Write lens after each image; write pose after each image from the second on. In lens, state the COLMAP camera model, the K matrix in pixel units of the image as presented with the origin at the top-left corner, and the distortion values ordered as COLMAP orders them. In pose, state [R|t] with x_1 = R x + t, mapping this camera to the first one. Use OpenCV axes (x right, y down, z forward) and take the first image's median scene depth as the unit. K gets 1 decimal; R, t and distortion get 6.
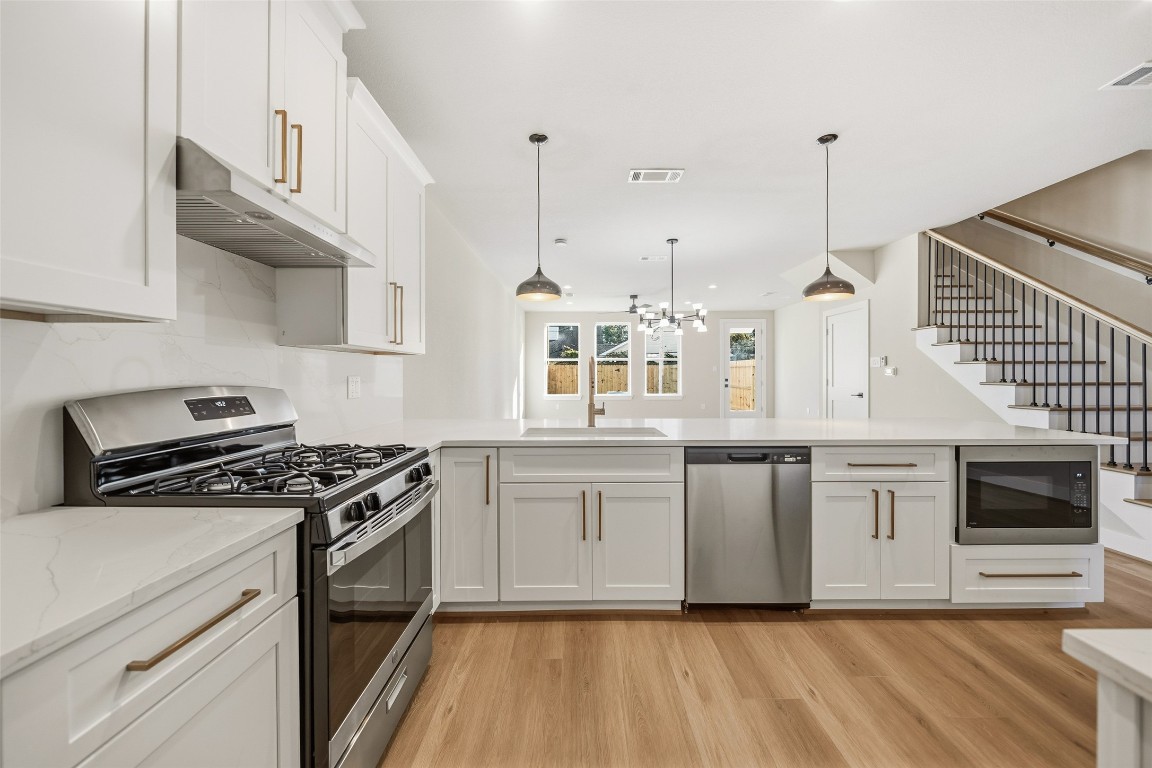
lens RADIAL K [[430.9, 0, 570.1], [0, 430.9, 375.0], [0, 0, 1]] dist [-0.003489, -0.000736]
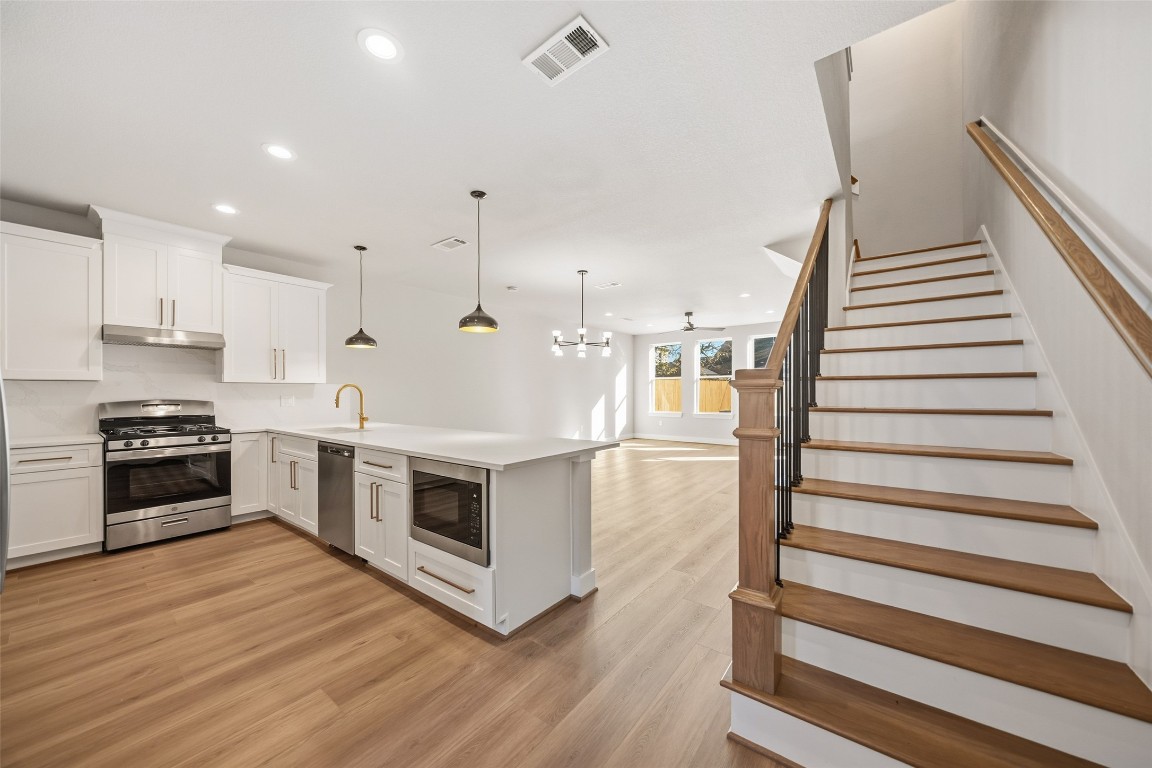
lens RADIAL K [[406.9, 0, 576.9], [0, 406.9, 392.8], [0, 0, 1]] dist [-0.004159, -0.000281]
pose [[0.795419, -0.000531, -0.606059, 1.573872], [0.002603, 0.999993, 0.002541, -0.010996], [0.606054, -0.003599, 0.795415, 0.299682]]
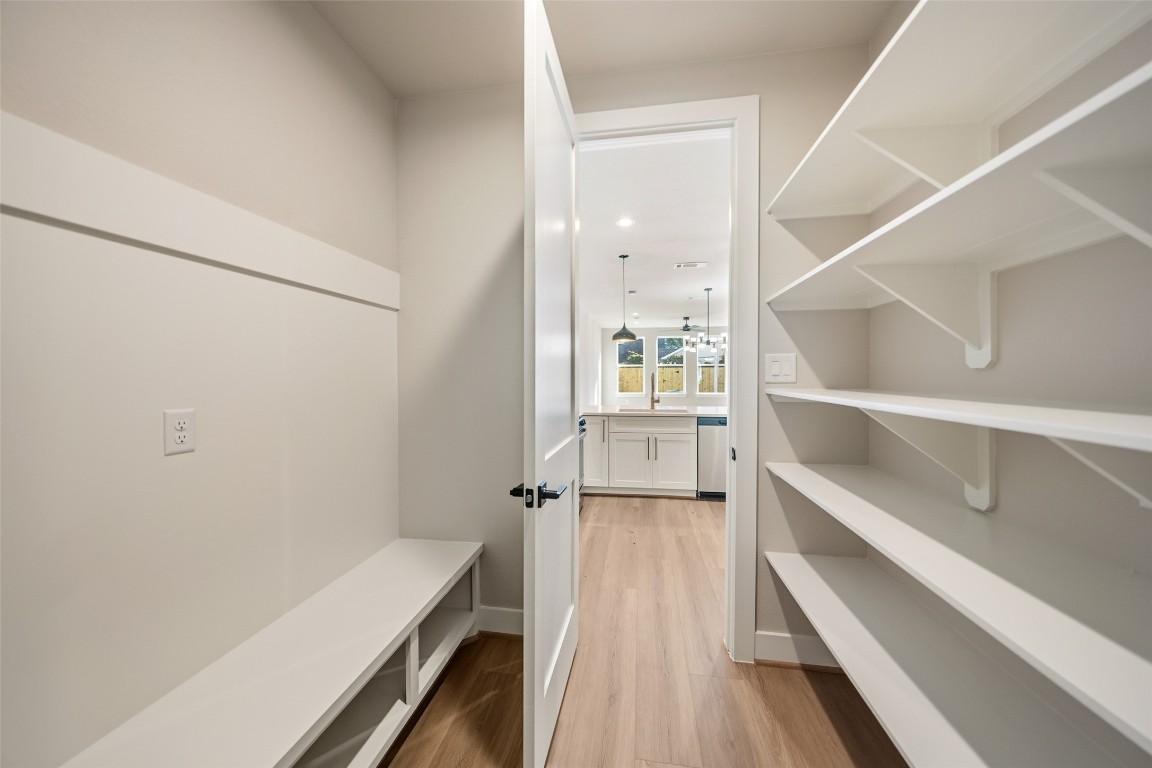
lens RADIAL K [[406.9, 0, 576.2], [0, 406.9, 376.6], [0, 0, 1]] dist [-0.004159, -0.000281]
pose [[0.990195, 0.000609, -0.139692, -0.033038], [0.000056, 0.999989, 0.004757, -0.033120], [0.139693, -0.004718, 0.990184, -0.842889]]
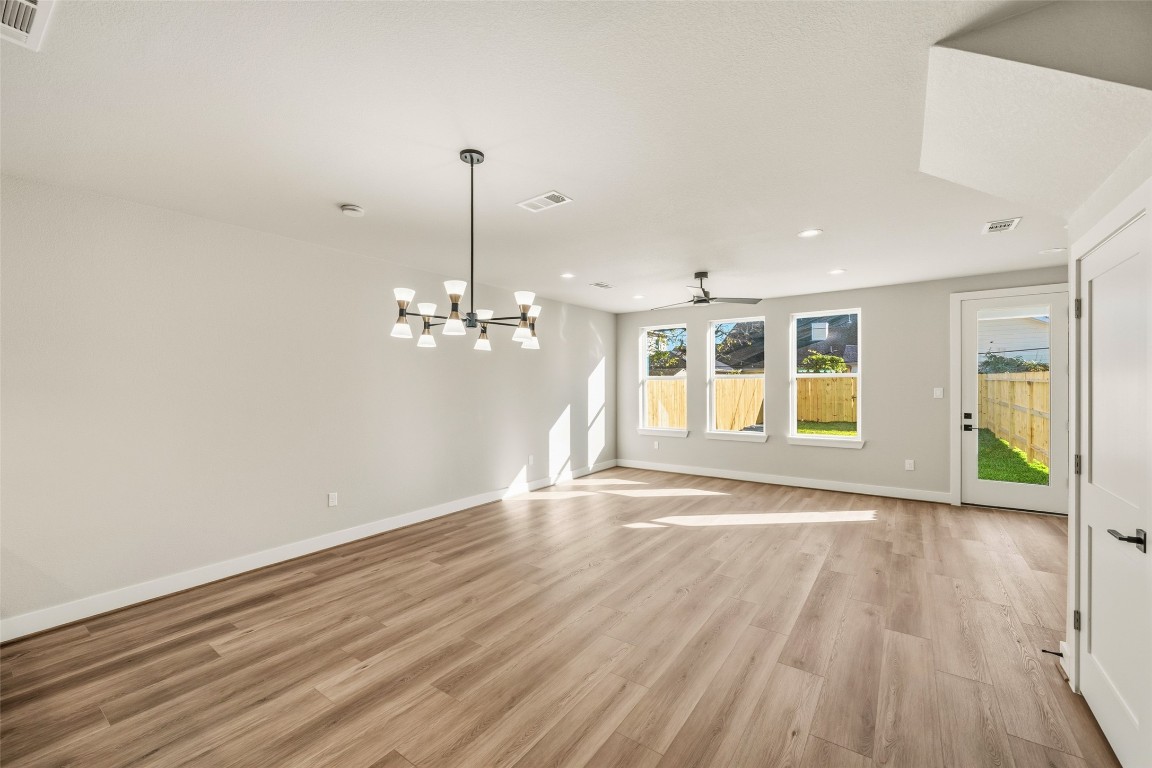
lens RADIAL K [[458.5, 0, 582.7], [0, 458.5, 385.2], [0, 0, 1]] dist [-0.000958, -0.000440]
pose [[0.818100, -0.001863, -0.575074, 1.159956], [0.005772, 0.999971, 0.004972, -0.107487], [0.575048, -0.007387, 0.818087, 1.199398]]
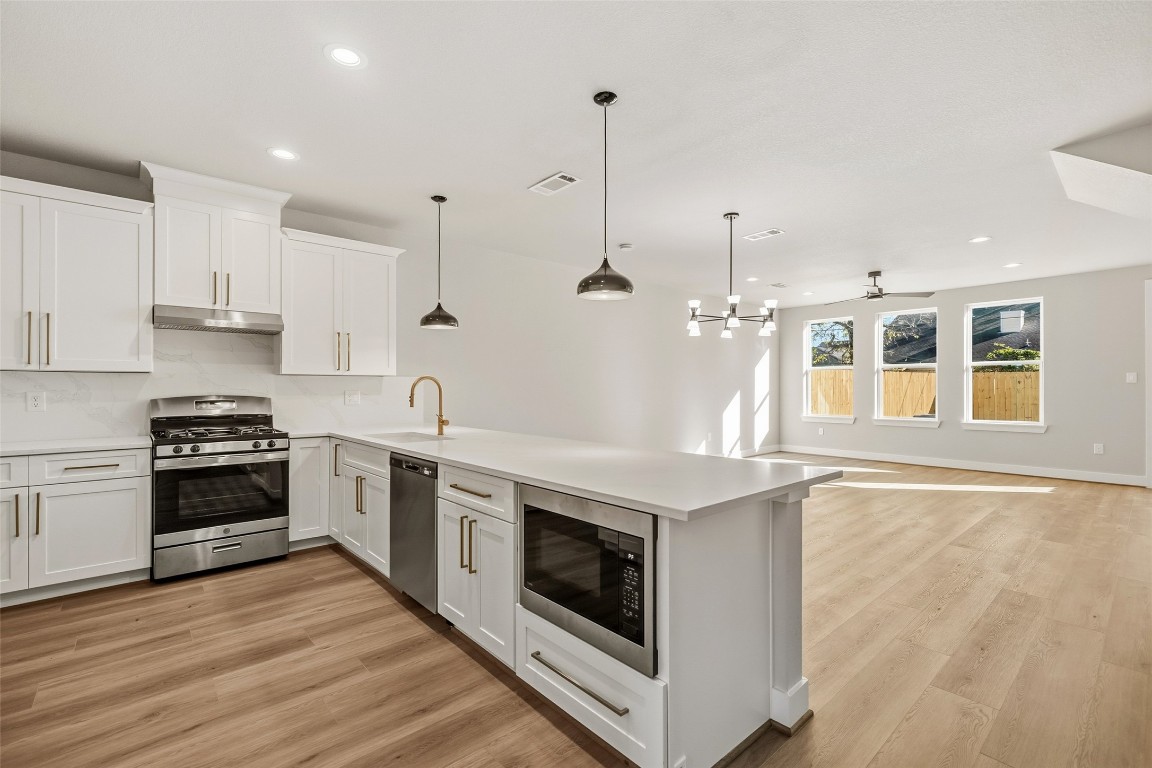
lens RADIAL K [[507.7, 0, 579.1], [0, 507.7, 385.9], [0, 0, 1]] dist [0.001392, 0.000616]
pose [[0.662696, -0.001722, -0.748886, 1.353607], [0.000357, 0.999998, -0.001984, -0.011053], [0.748888, 0.001048, 0.662696, 0.359535]]
